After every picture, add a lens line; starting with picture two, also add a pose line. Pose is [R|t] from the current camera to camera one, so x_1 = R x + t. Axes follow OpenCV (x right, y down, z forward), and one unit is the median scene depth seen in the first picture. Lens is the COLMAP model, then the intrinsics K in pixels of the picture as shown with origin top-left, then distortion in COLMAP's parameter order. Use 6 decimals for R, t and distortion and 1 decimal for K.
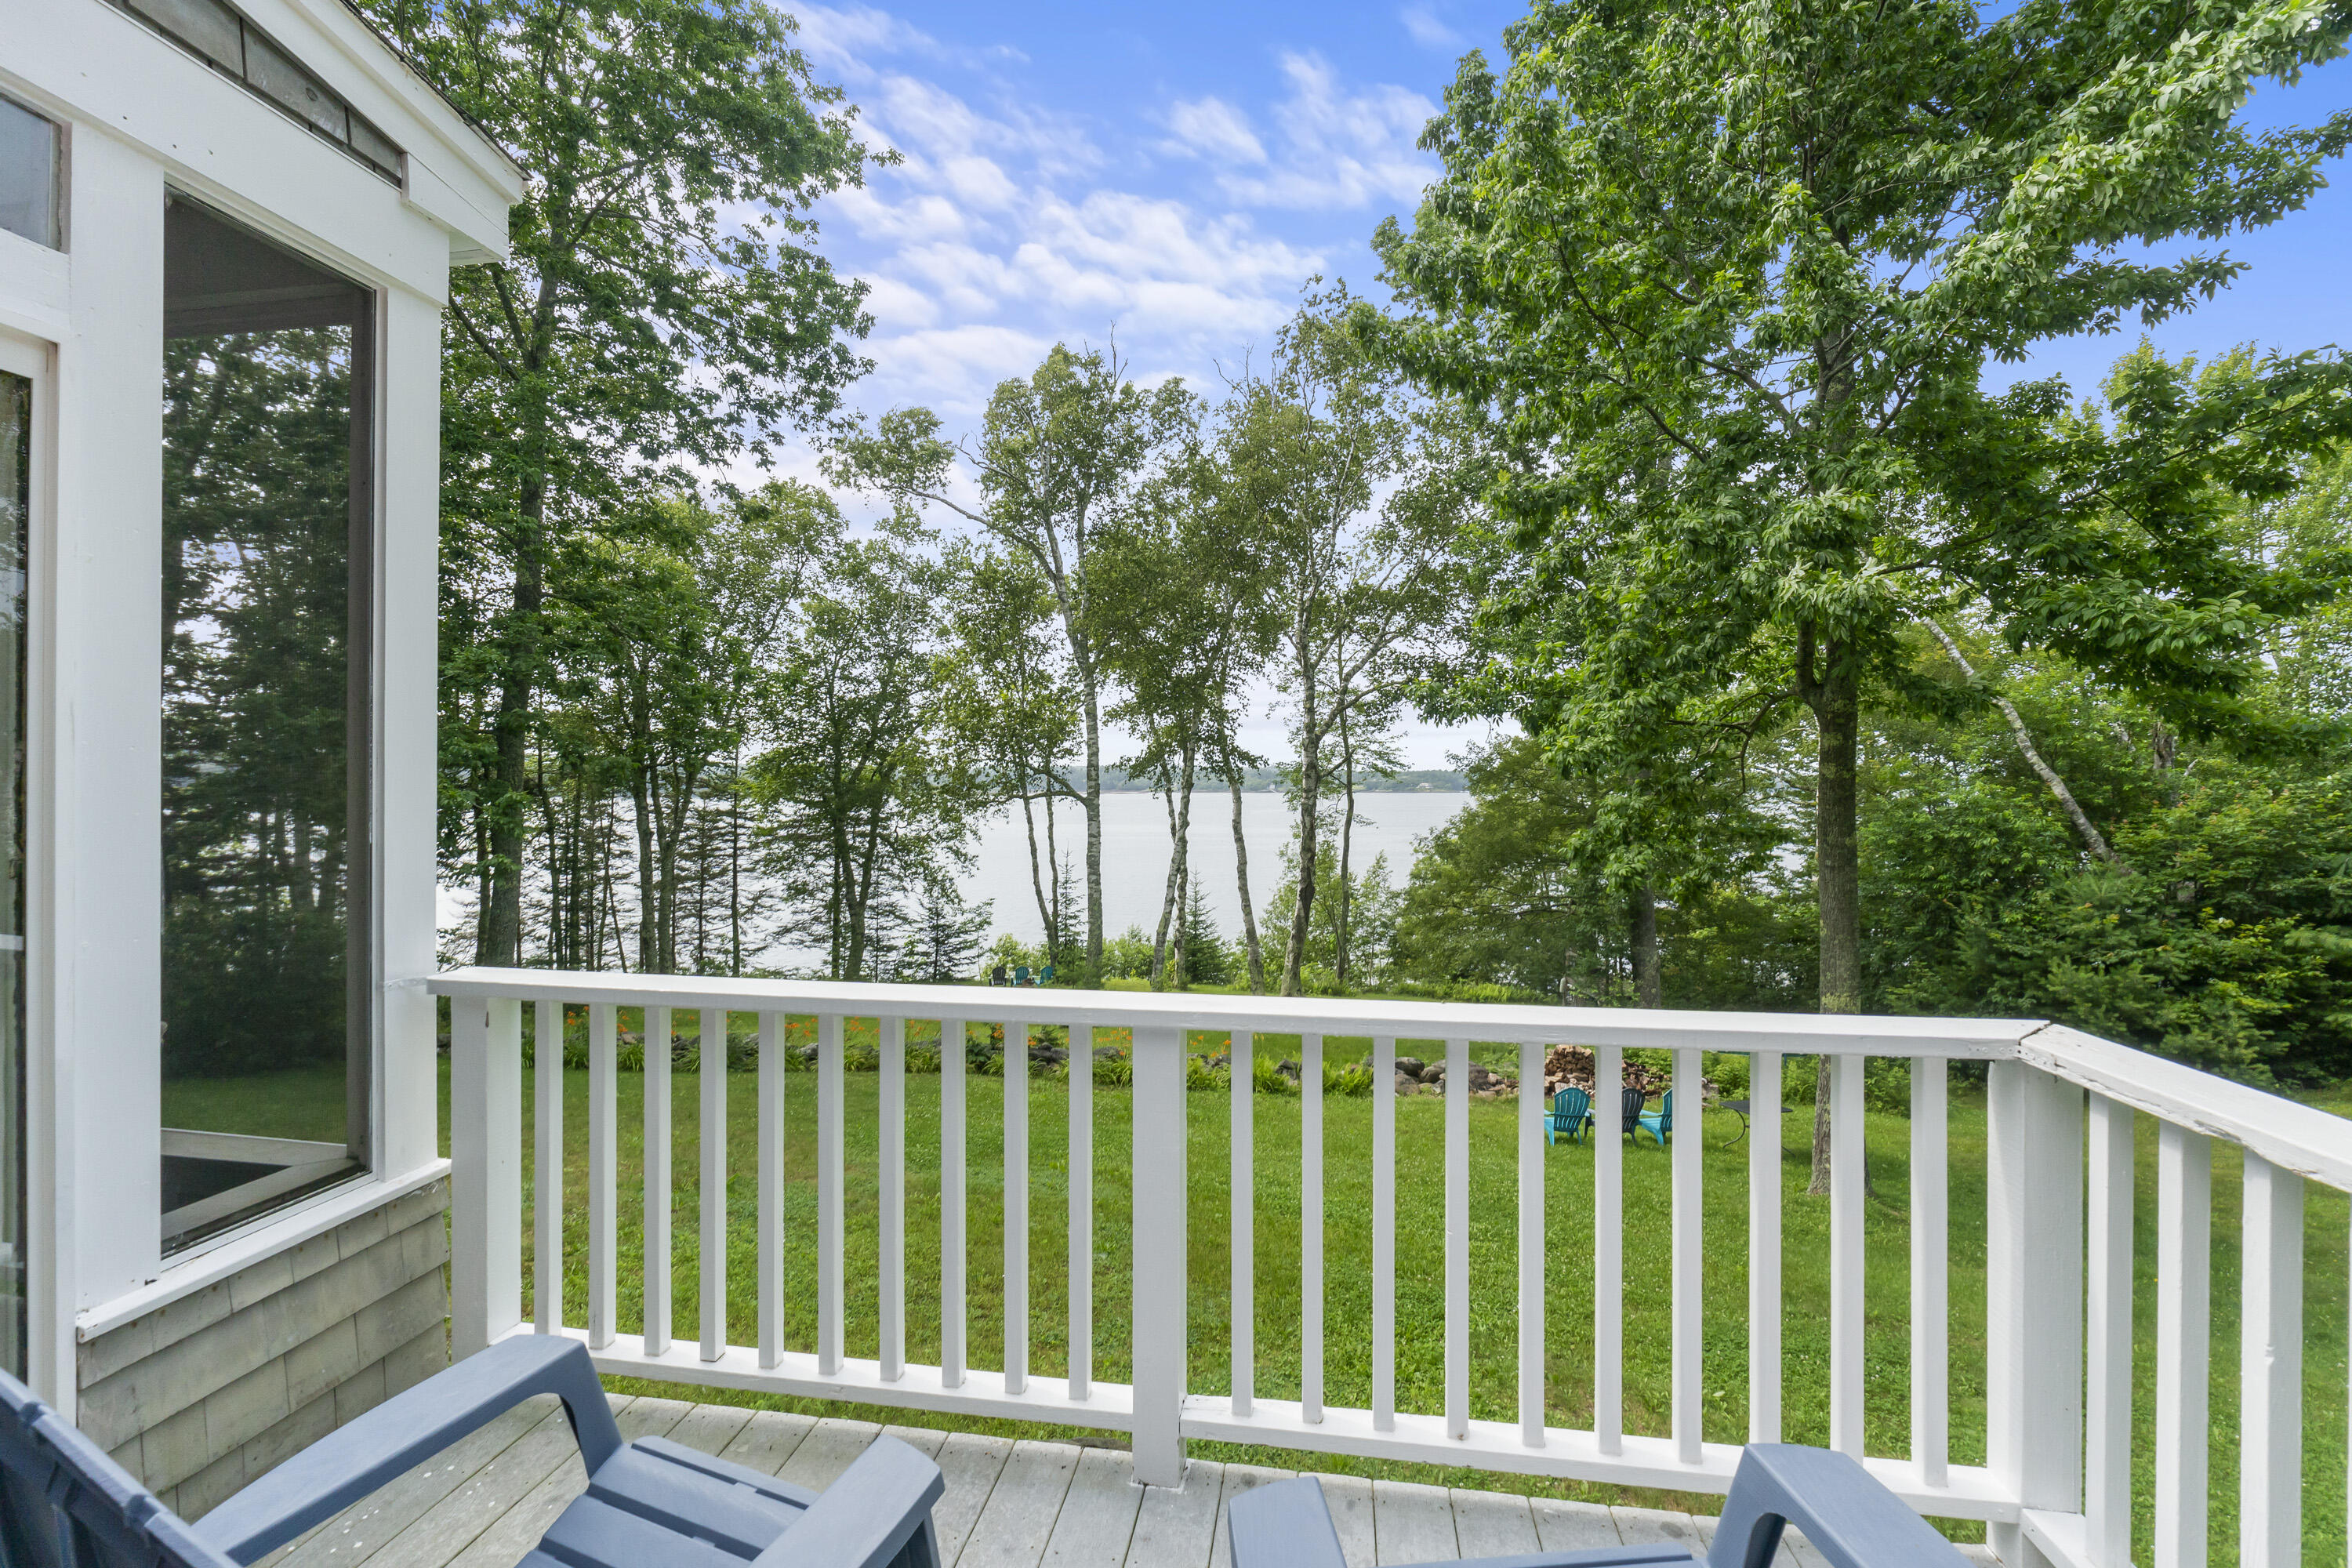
lens RADIAL K [[985.4, 0, 1176.0], [0, 985.4, 784.0], [0, 0, 1]] dist [-0.001779, -0.000149]
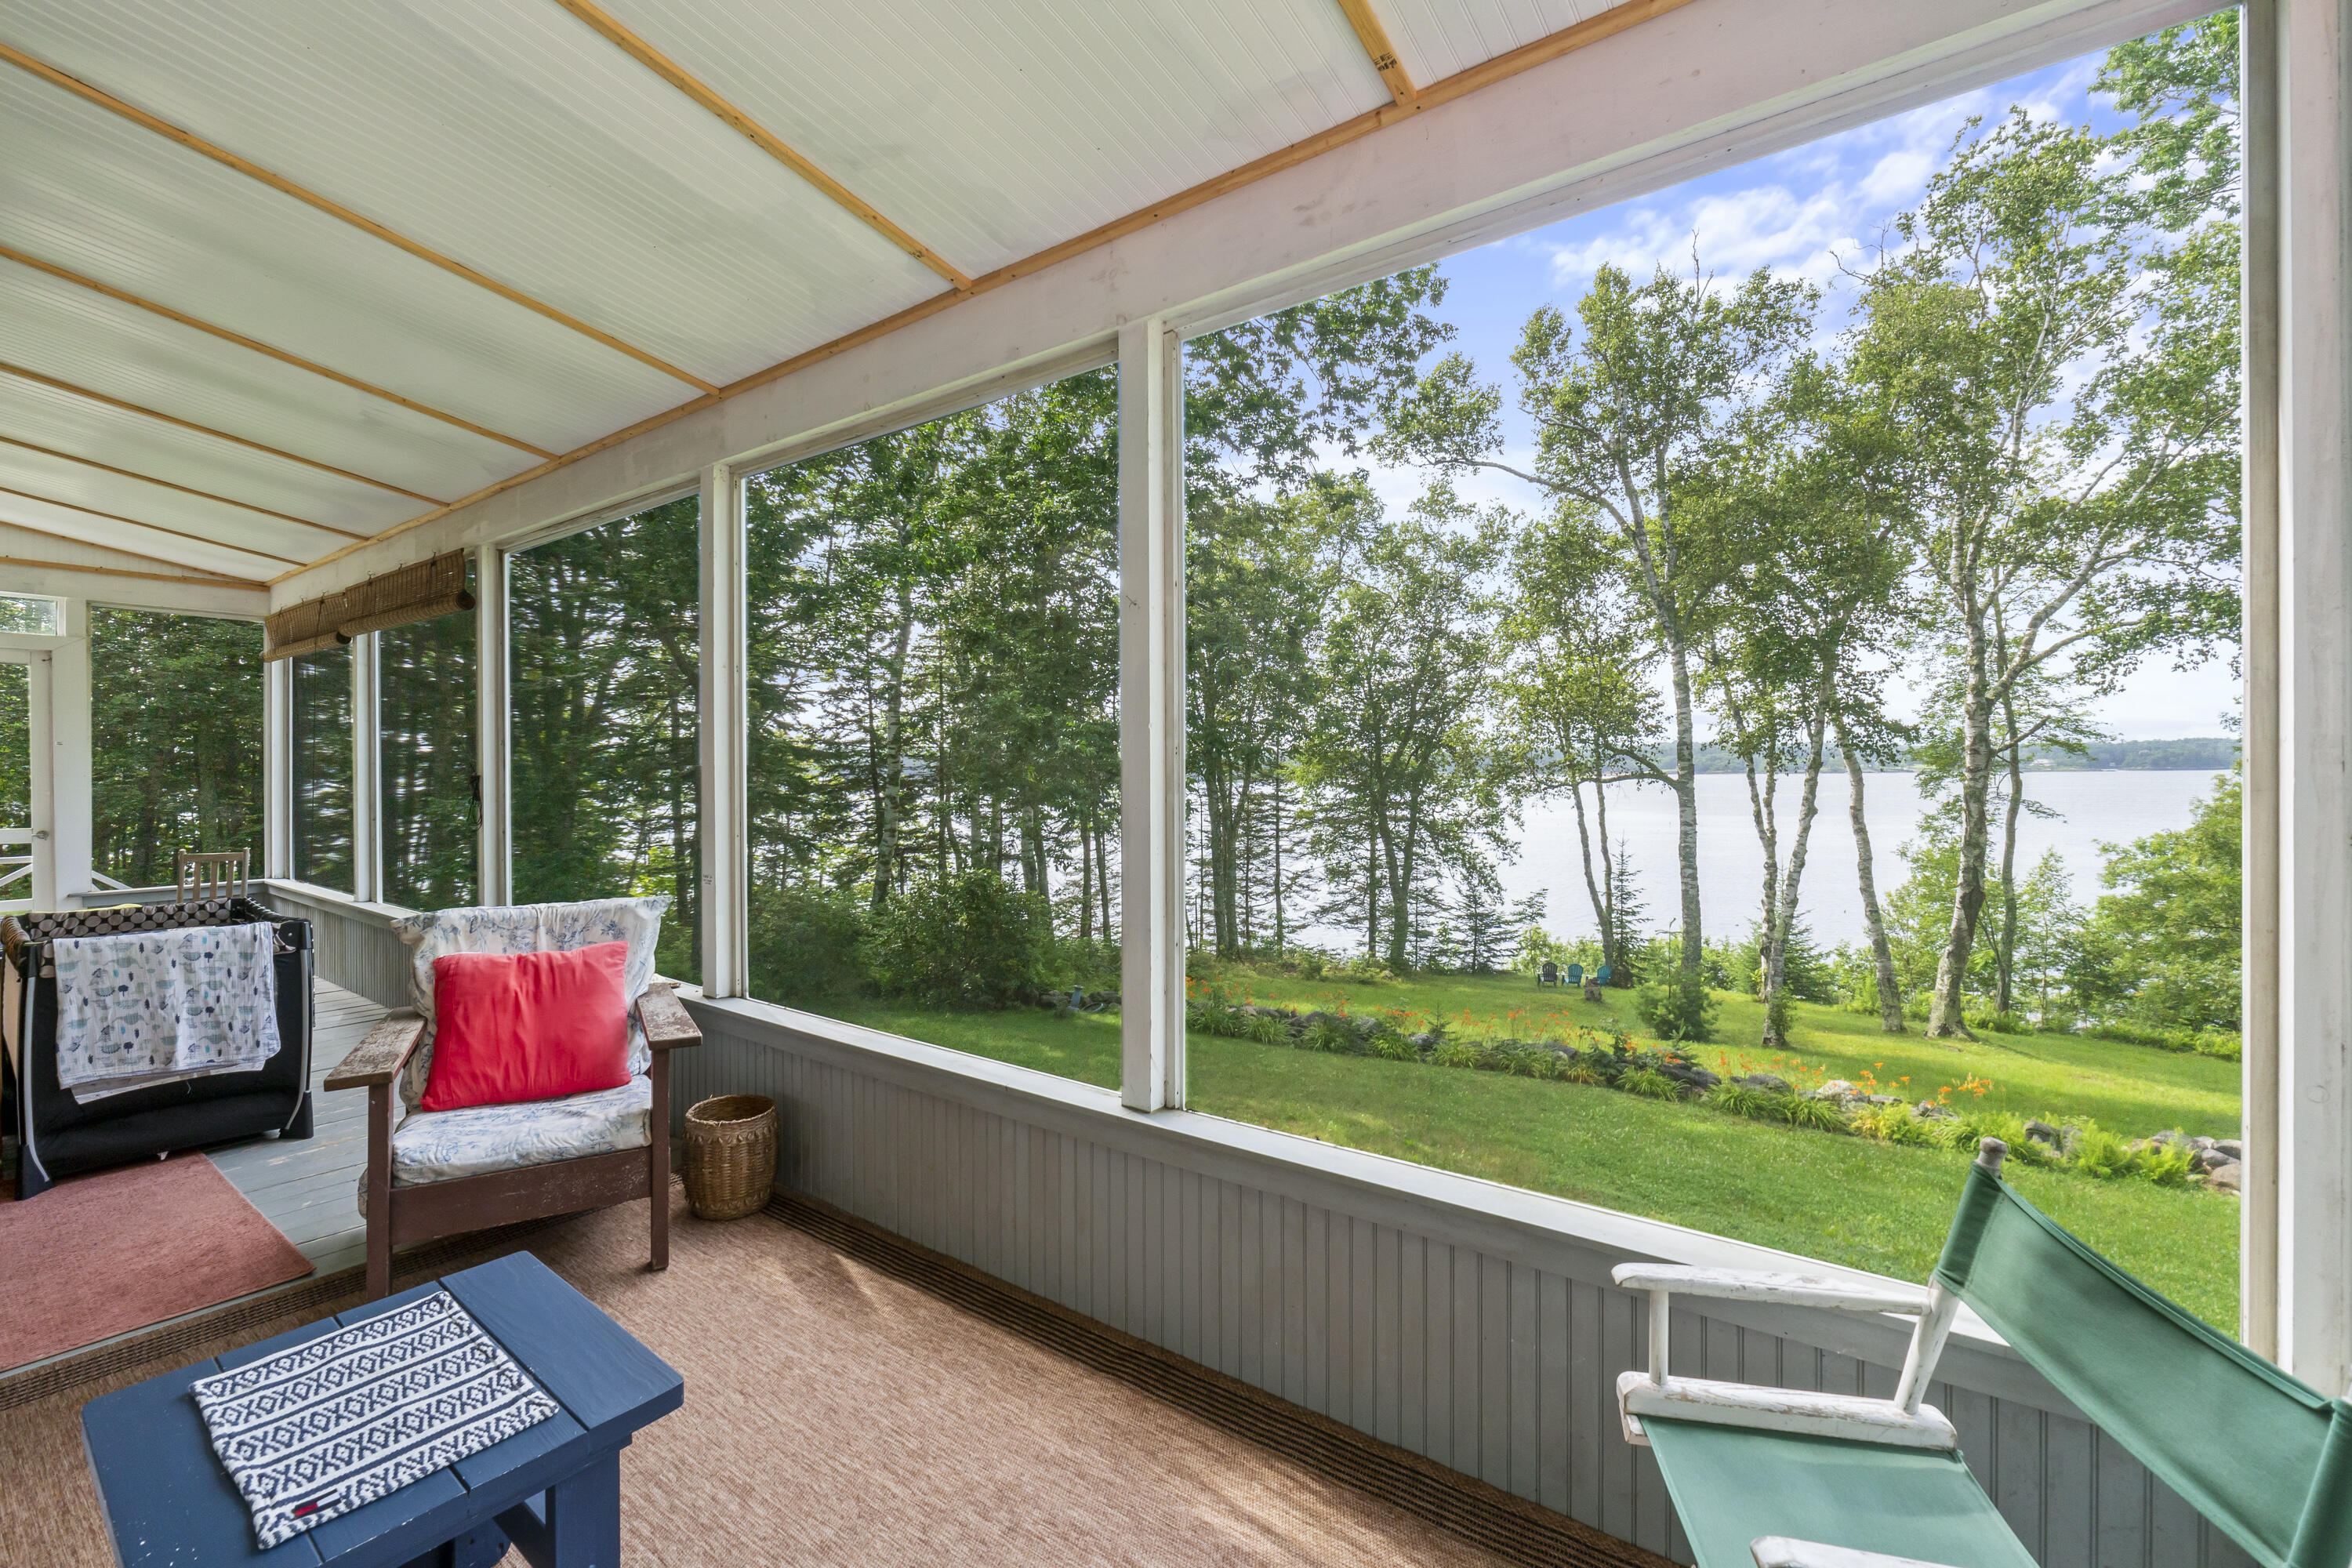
lens RADIAL K [[984.5, 0, 1180.2], [0, 984.5, 772.0], [0, 0, 1]] dist [-0.002604, -0.000377]
pose [[0.890432, -0.008940, -0.455029, -0.062294], [0.010906, 0.999939, 0.001697, -0.000019], [0.454986, -0.006474, 0.890475, 0.011828]]
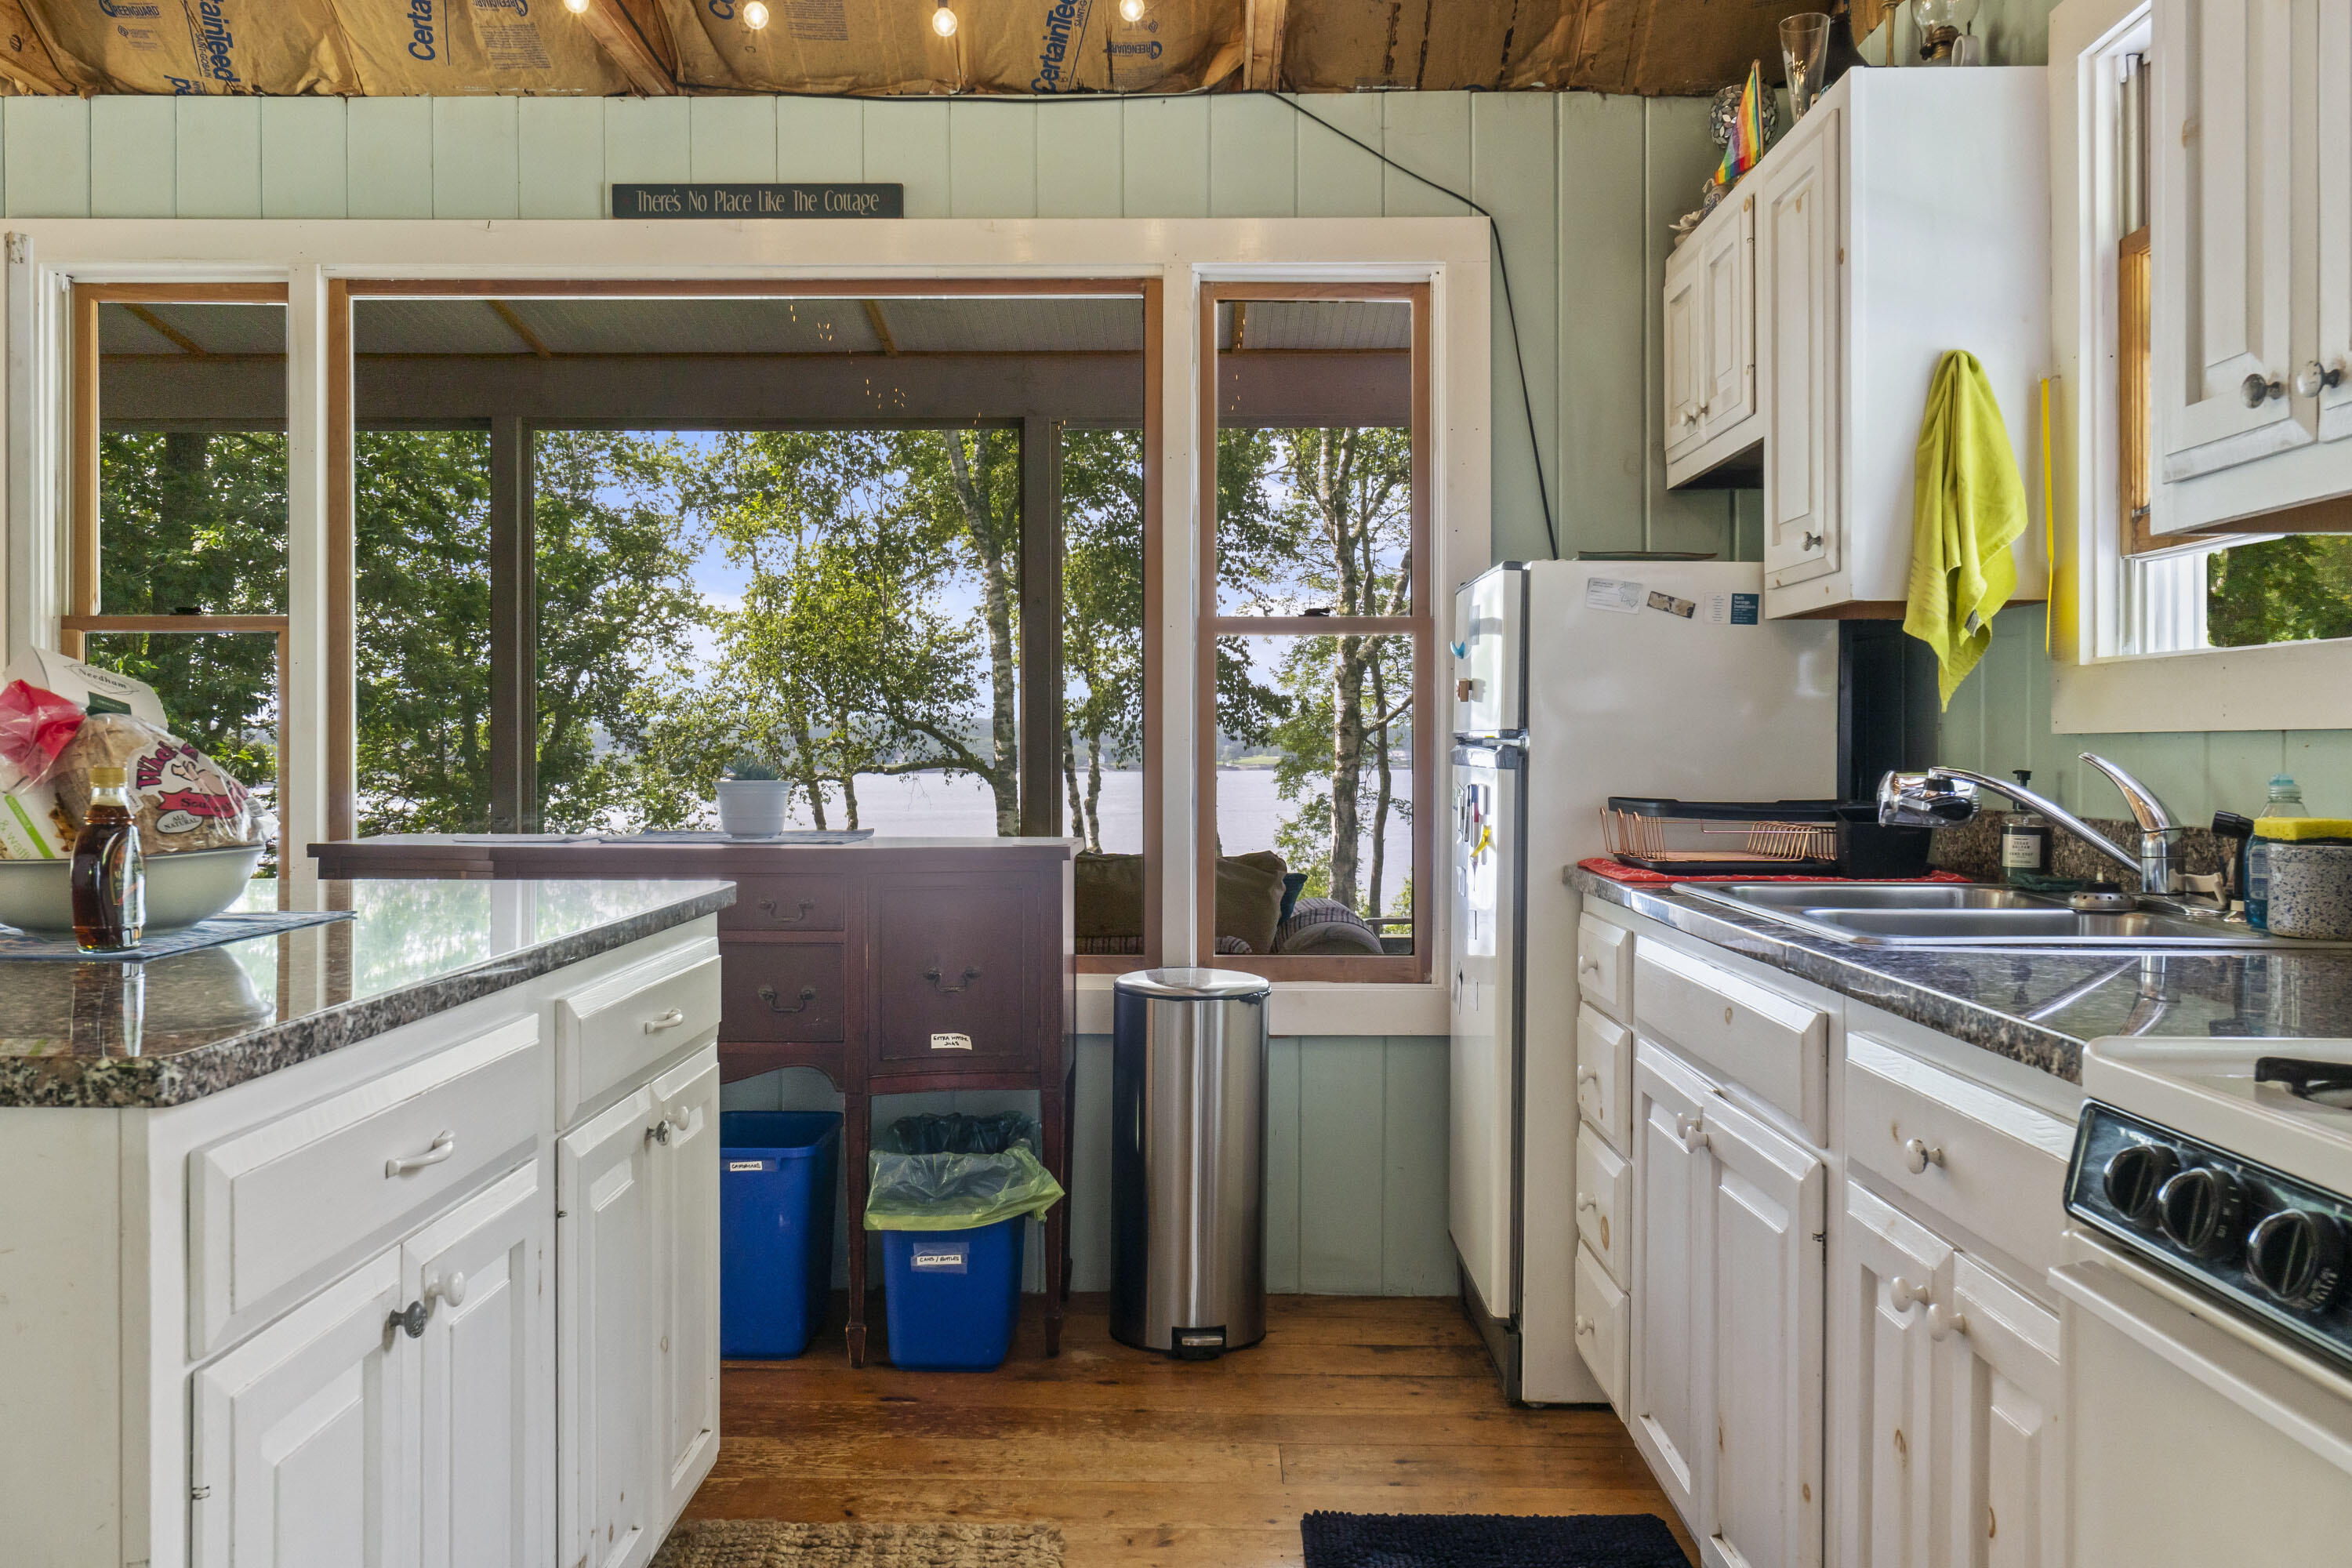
lens RADIAL K [[2016.2, 0, 1172.6], [0, 2016.2, 755.6], [0, 0, 1]] dist [-0.004949, -0.000650]
pose [[0.990809, -0.009091, 0.134963, -0.105508], [0.008921, 0.999958, 0.001862, 0.002549], [-0.134974, -0.000641, 0.990849, -0.128547]]
